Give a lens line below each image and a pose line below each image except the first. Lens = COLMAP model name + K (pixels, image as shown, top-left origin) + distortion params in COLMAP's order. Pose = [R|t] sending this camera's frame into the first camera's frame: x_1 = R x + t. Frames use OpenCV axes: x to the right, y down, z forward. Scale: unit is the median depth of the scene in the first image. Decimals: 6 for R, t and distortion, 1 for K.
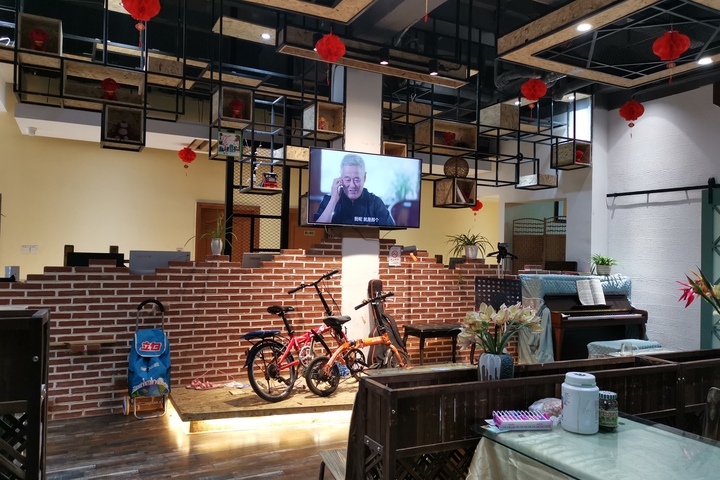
lens RADIAL K [[567.7, 0, 360.0], [0, 567.7, 241.0], [0, 0, 1]] dist [0.030039, -0.030545]
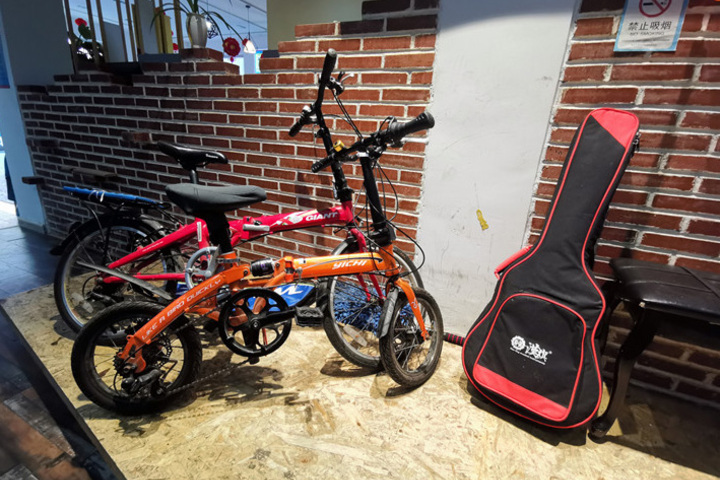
lens RADIAL K [[338.5, 0, 359.7], [0, 338.5, 236.5], [0, 0, 1]] dist [0.004747, 0.000010]
pose [[0.589438, 0.261134, -0.764442, 0.137754], [-0.023384, 0.951429, 0.306978, 0.087218], [0.807475, -0.163068, 0.566915, 0.845701]]
